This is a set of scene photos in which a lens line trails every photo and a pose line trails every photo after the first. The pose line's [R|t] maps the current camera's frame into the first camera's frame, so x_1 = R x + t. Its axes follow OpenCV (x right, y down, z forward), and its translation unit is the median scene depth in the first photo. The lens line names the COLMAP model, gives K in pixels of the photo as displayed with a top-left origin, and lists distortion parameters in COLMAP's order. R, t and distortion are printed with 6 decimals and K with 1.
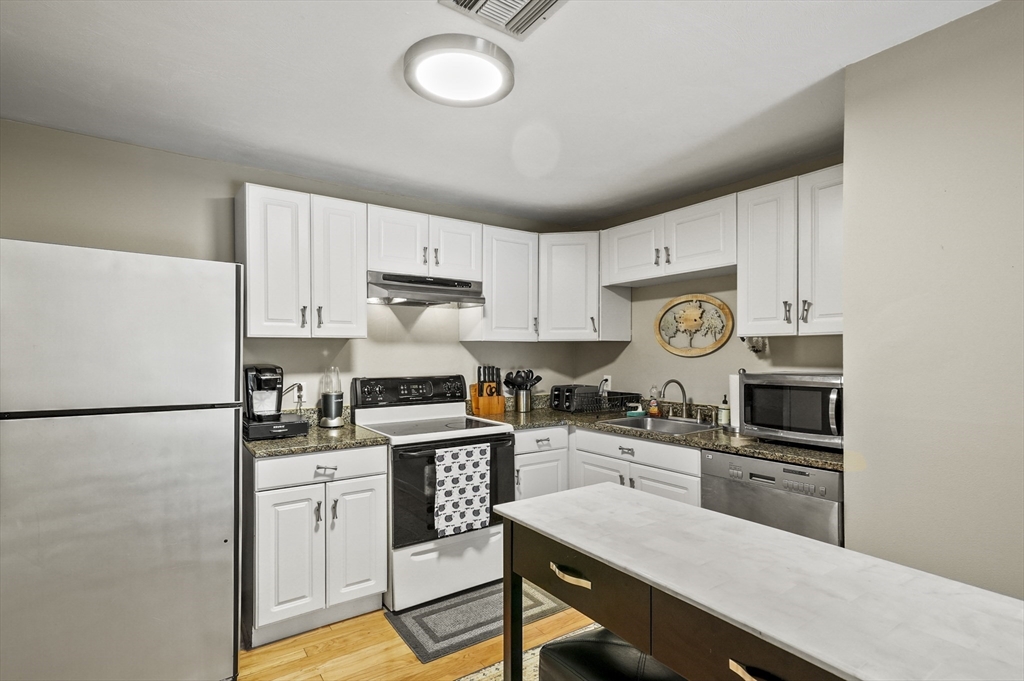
lens RADIAL K [[509.9, 0, 506.2], [0, 509.9, 362.1], [0, 0, 1]] dist [0.029205, 0.001123]
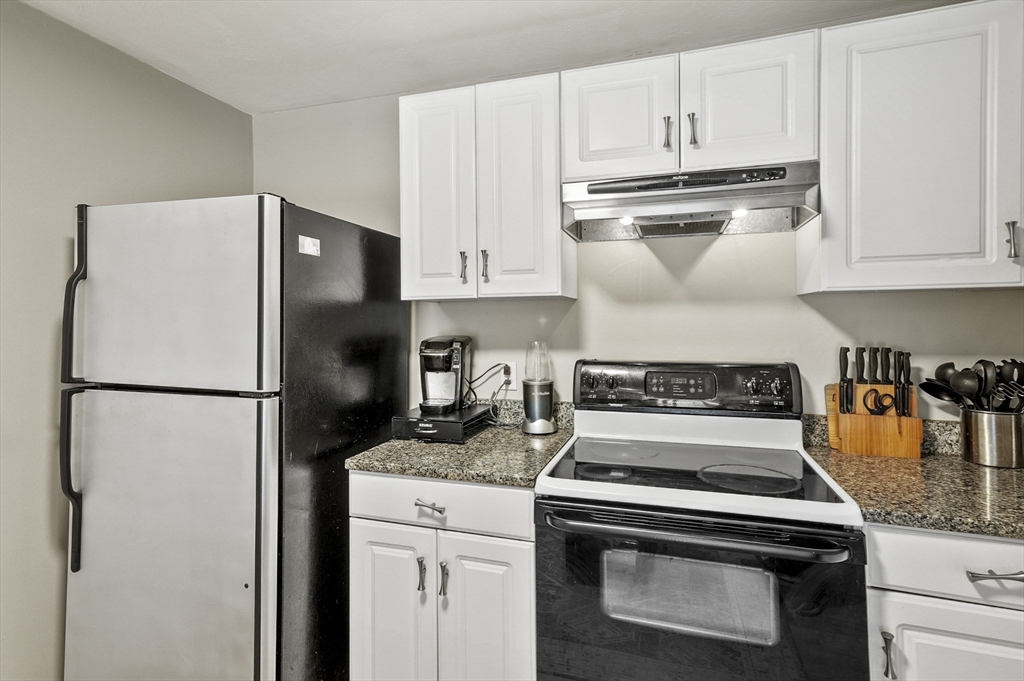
lens RADIAL K [[505.6, 0, 512.4], [0, 505.6, 323.0], [0, 0, 1]] dist [0.023996, 0.000707]
pose [[0.609018, -0.003958, -0.793147, 0.159481], [-0.008337, 0.999900, -0.011391, -0.007111], [0.793113, 0.013550, 0.608924, 0.573393]]
